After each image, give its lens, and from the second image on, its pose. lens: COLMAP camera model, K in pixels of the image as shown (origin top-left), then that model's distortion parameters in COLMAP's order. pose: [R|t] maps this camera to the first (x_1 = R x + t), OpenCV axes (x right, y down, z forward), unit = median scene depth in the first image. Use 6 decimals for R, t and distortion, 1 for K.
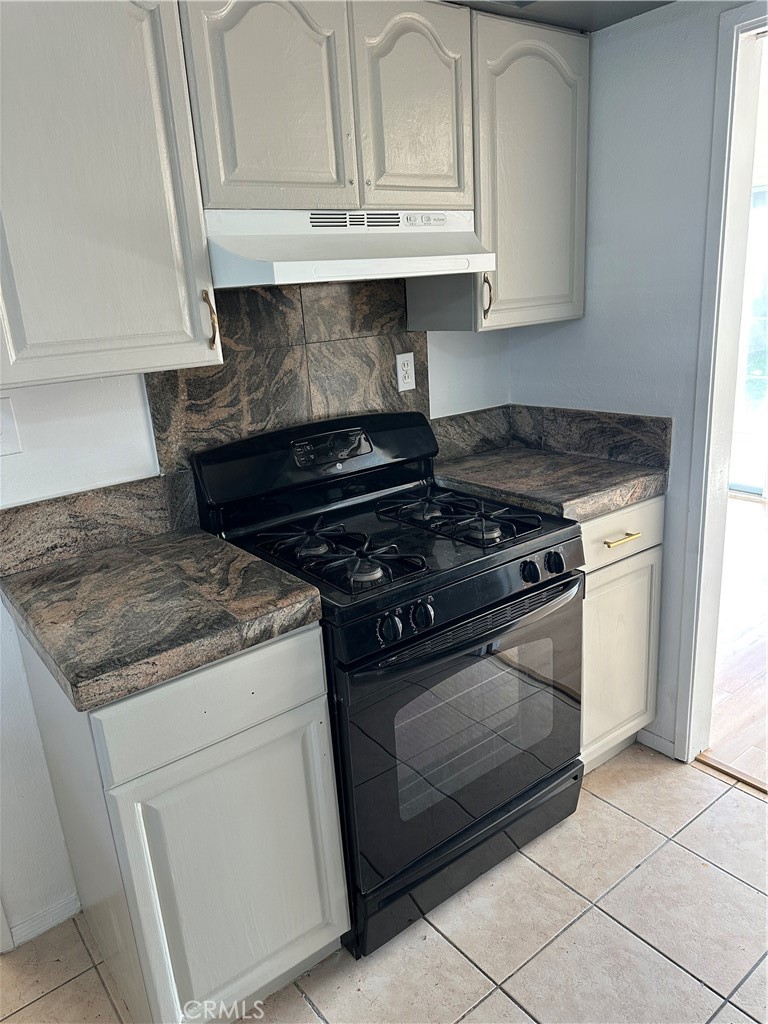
lens RADIAL K [[714.7, 0, 384.0], [0, 714.7, 512.0], [0, 0, 1]] dist [0.114514, -0.137810]
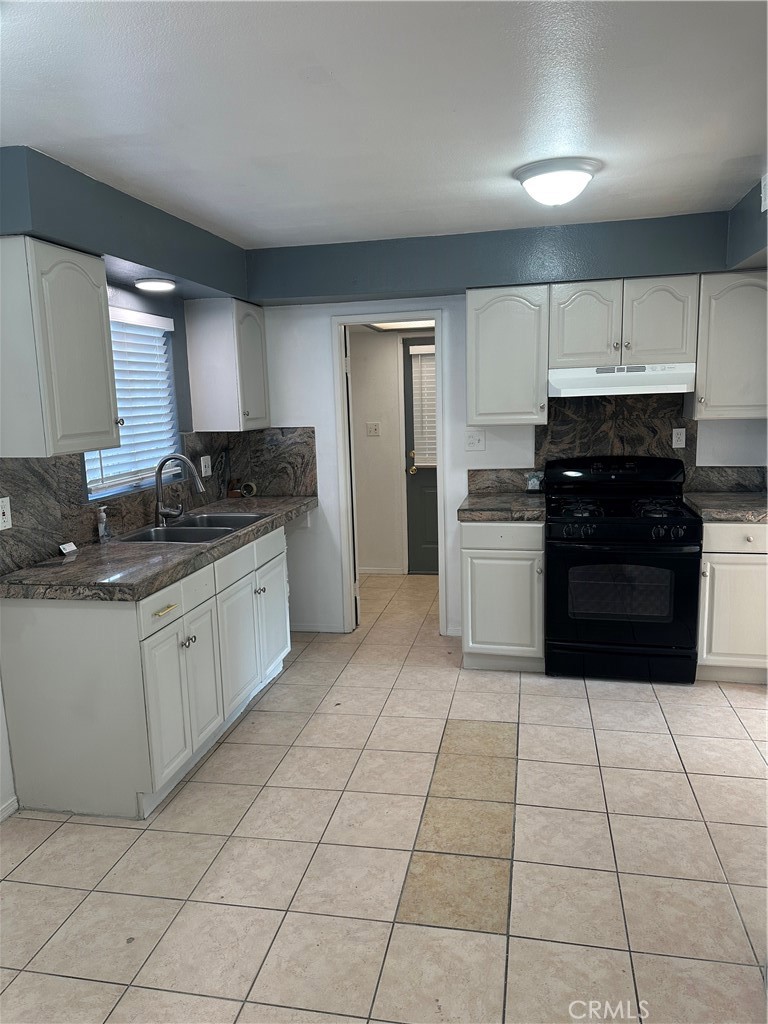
lens RADIAL K [[714.7, 0, 384.0], [0, 714.7, 512.0], [0, 0, 1]] dist [0.114514, -0.137810]
pose [[0.648856, 0.174083, -0.740730, 1.157578], [-0.232495, 0.972280, 0.024842, 0.147531], [0.724522, 0.156097, 0.671343, -0.951261]]
